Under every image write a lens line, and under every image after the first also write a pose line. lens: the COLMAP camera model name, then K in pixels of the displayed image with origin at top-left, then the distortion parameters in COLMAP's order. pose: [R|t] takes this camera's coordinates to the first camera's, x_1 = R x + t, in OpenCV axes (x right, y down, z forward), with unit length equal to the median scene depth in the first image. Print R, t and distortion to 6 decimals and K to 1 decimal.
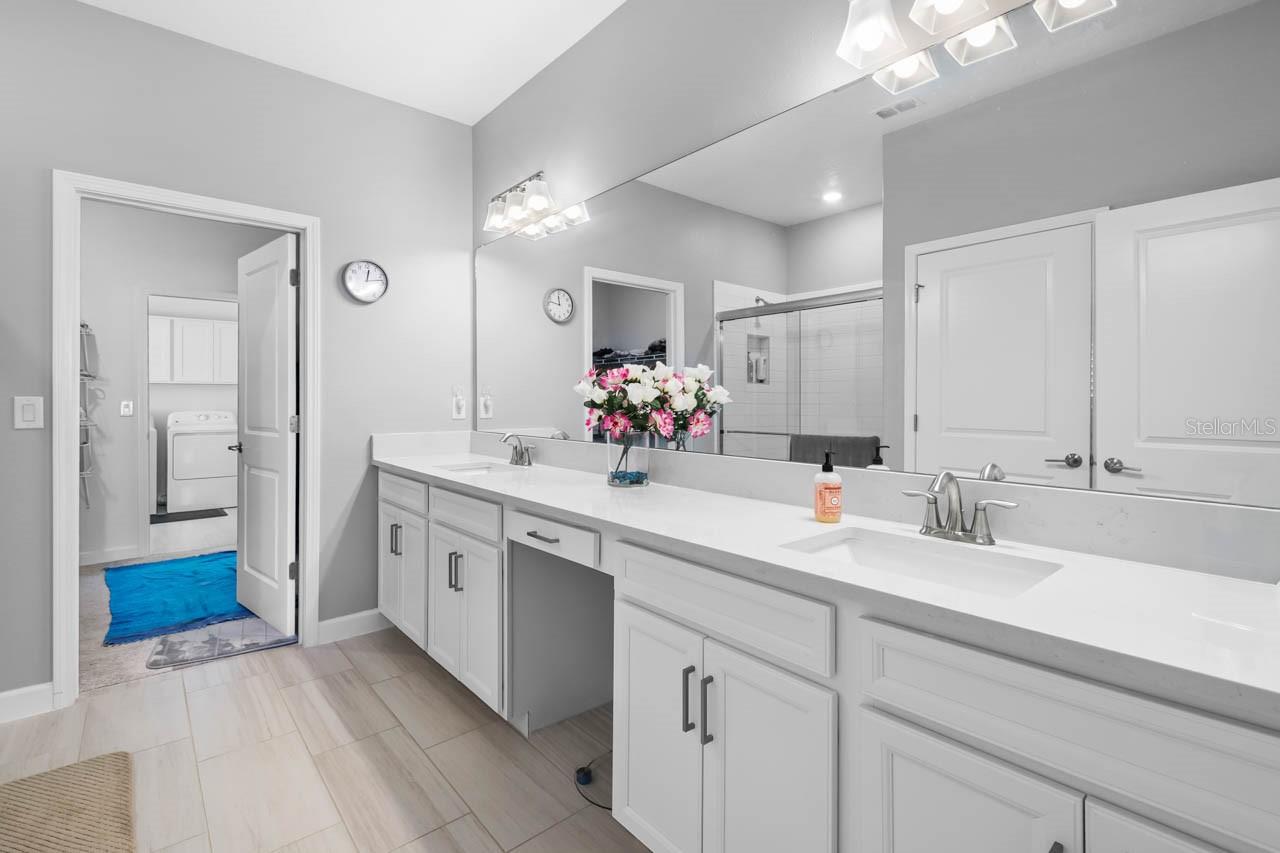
lens RADIAL K [[575.3, 0, 635.9], [0, 575.3, 427.7], [0, 0, 1]] dist [0.013097, -0.005786]
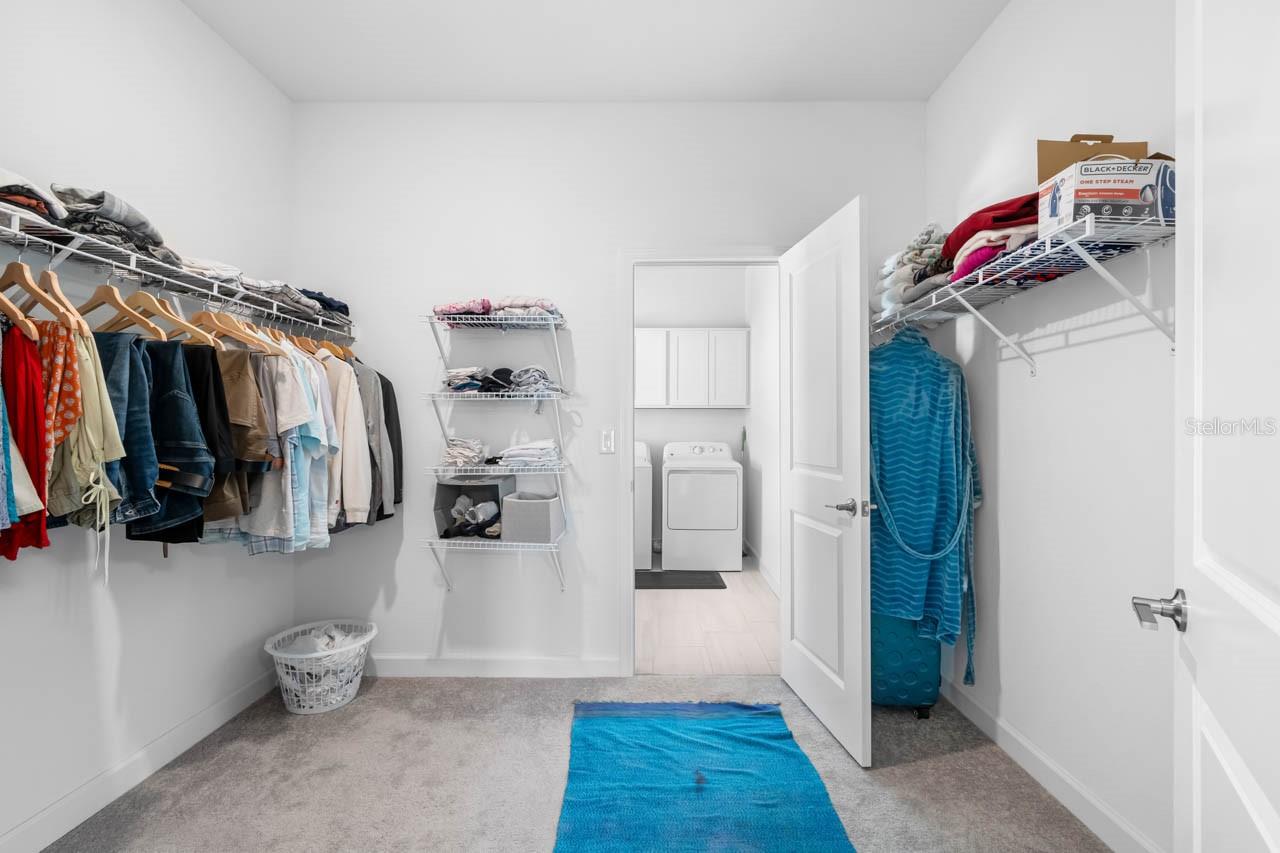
lens RADIAL K [[575.3, 0, 642.7], [0, 575.3, 430.5], [0, 0, 1]] dist [0.013097, -0.005786]
pose [[0.747562, -0.019067, -0.663918, -0.344123], [-0.008437, 0.999235, -0.038197, -0.016391], [0.664138, 0.034156, 0.746829, 0.442849]]
